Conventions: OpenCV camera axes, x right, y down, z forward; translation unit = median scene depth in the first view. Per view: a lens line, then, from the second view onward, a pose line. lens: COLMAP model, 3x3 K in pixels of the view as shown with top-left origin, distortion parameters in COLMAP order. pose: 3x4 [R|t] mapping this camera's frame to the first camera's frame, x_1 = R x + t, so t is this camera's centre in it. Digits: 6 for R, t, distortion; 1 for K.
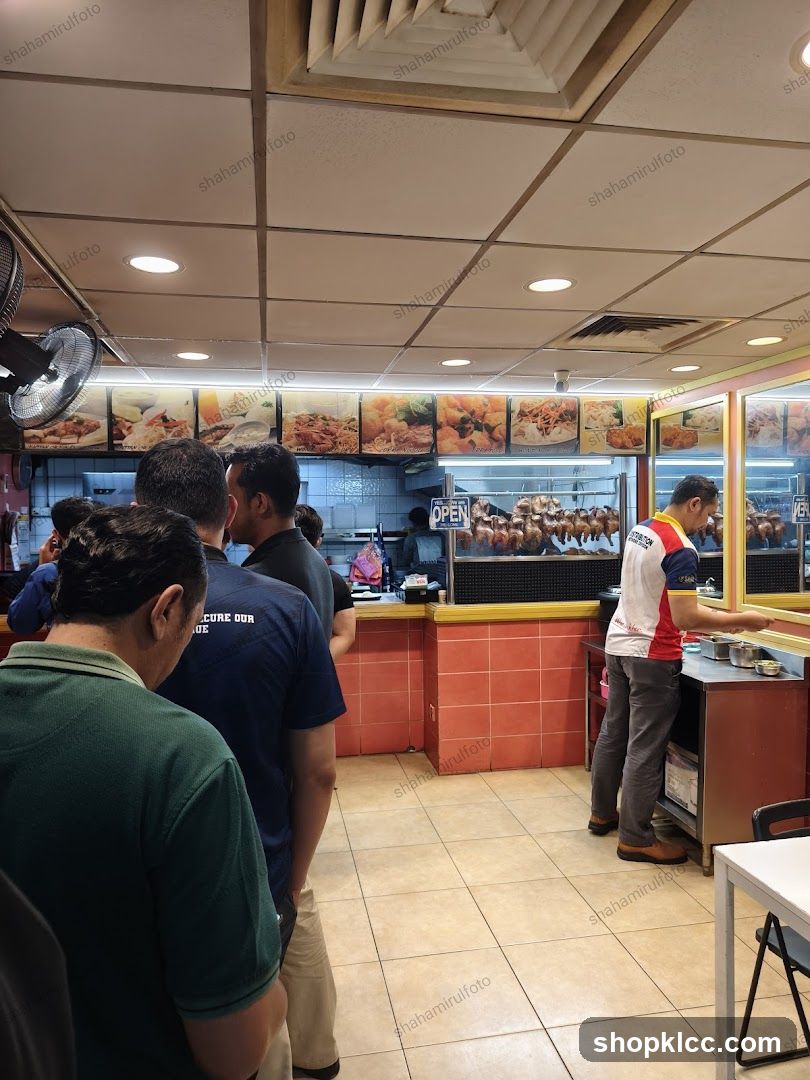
lens RADIAL K [[760.3, 0, 405.0], [0, 760.3, 540.0], [0, 0, 1]] dist [0.052446, -0.080574]
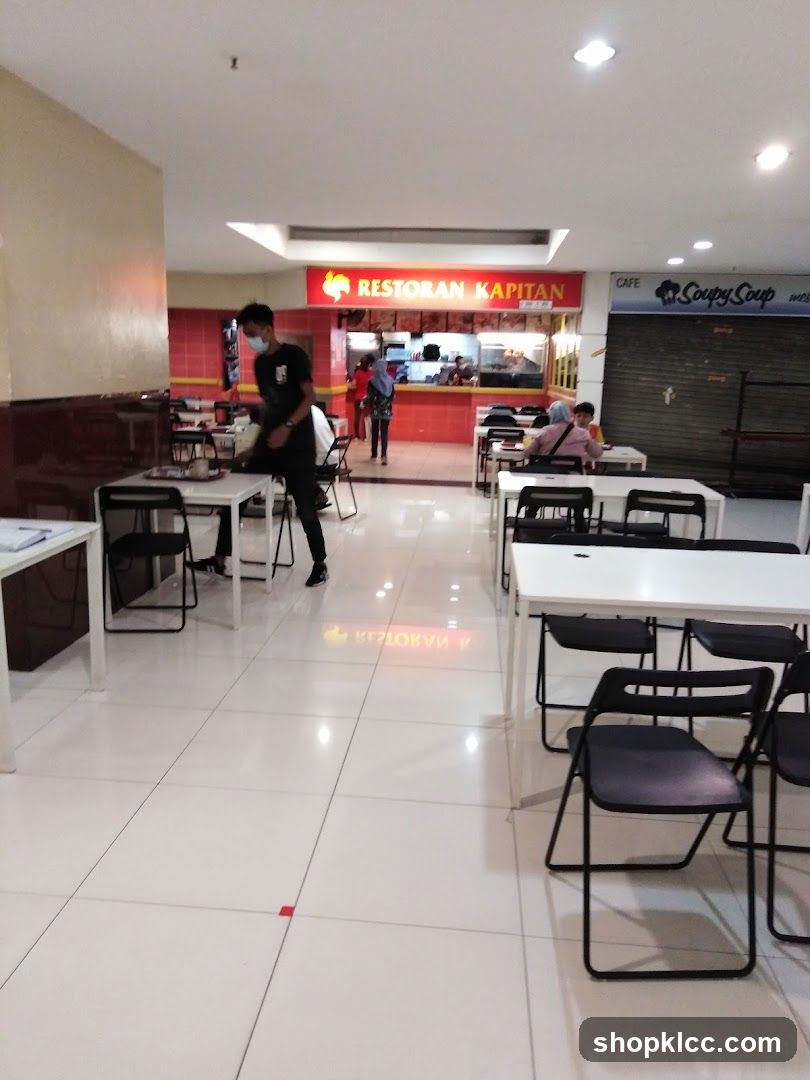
lens RADIAL K [[760.3, 0, 405.0], [0, 760.3, 540.0], [0, 0, 1]] dist [0.052446, -0.080574]
pose [[0.965572, 0.096280, -0.241664, 0.564724], [-0.046848, 0.978157, 0.202522, 0.082655], [0.255884, -0.184228, 0.948991, -1.962772]]
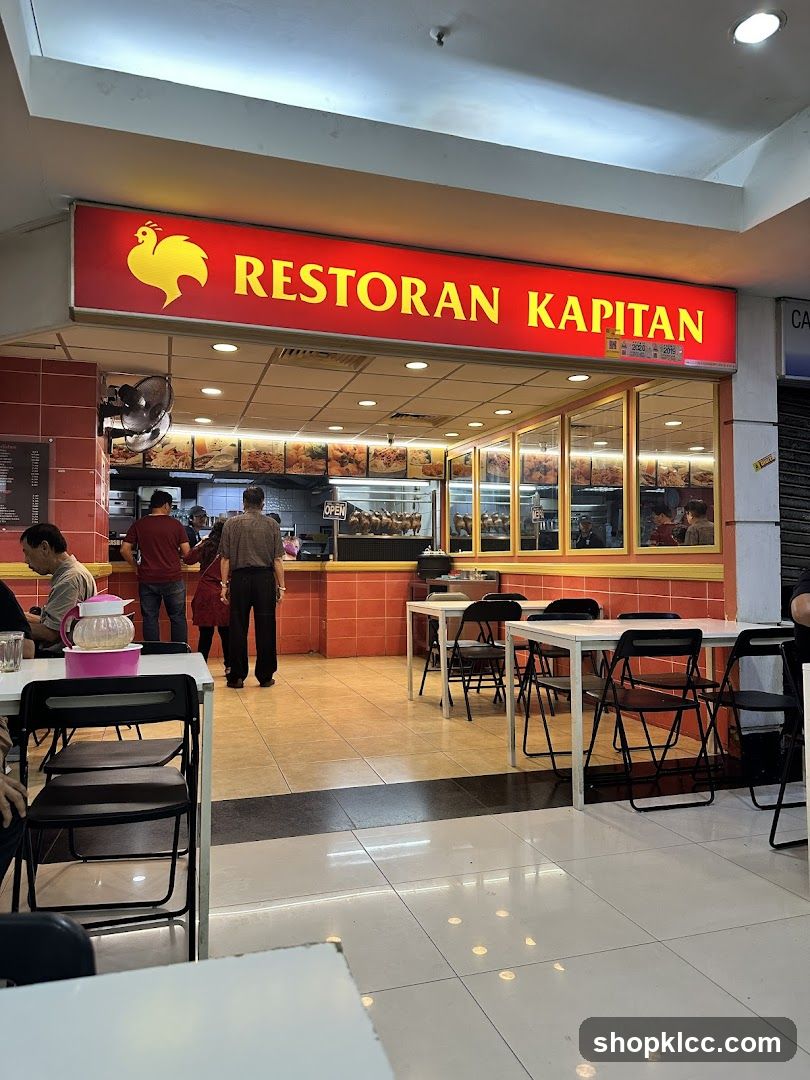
lens RADIAL K [[739.5, 0, 405.0], [0, 739.5, 540.0], [0, 0, 1]] dist [0.133612, -0.219263]
pose [[0.992335, 0.016754, 0.122440, 0.010490], [-0.010371, 0.998562, -0.052589, 0.129256], [-0.123145, 0.050916, 0.991082, -0.751905]]
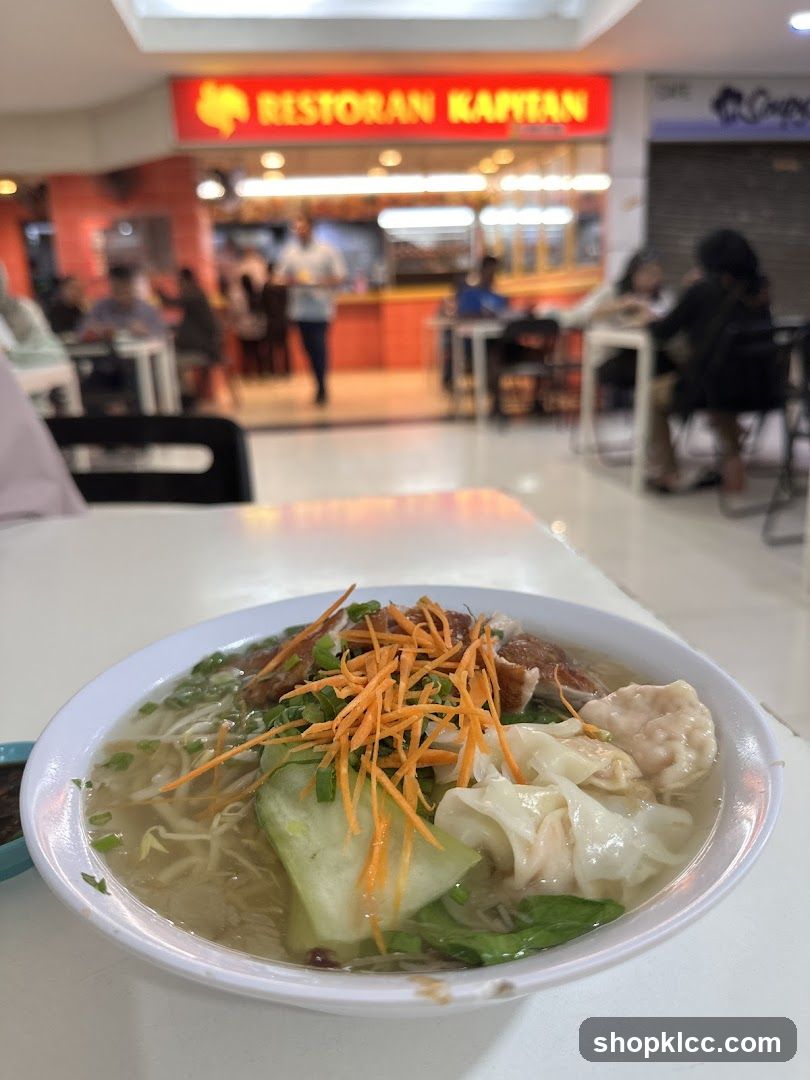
lens RADIAL K [[760.3, 0, 405.0], [0, 760.3, 540.0], [0, 0, 1]] dist [0.052446, -0.080574]
pose [[0.999046, -0.007832, -0.042955, 0.197310], [0.019605, 0.959505, 0.281009, 0.161802], [0.039015, -0.281583, 0.958743, -1.357060]]
